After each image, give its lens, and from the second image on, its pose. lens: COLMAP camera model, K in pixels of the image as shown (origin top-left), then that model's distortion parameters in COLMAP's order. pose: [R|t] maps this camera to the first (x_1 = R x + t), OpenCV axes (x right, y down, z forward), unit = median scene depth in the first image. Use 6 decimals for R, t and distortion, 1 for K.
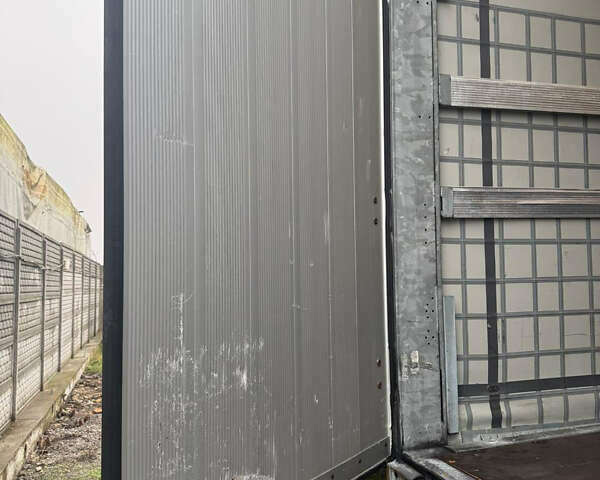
lens RADIAL K [[551.9, 0, 300.0], [0, 551.9, 240.0], [0, 0, 1]] dist [0.008832, -0.001699]
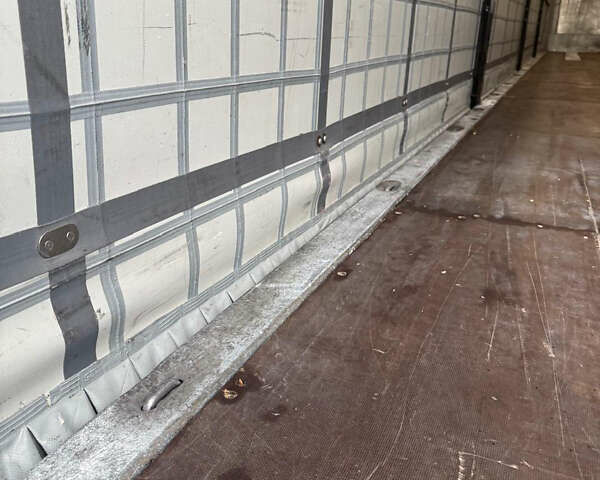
lens RADIAL K [[551.9, 0, 300.0], [0, 551.9, 240.0], [0, 0, 1]] dist [0.008832, -0.001699]
pose [[0.640323, -0.229101, 0.733143, 0.235771], [-0.104040, 0.919817, 0.378303, 0.163040], [-0.761027, -0.318512, 0.565144, 0.774791]]
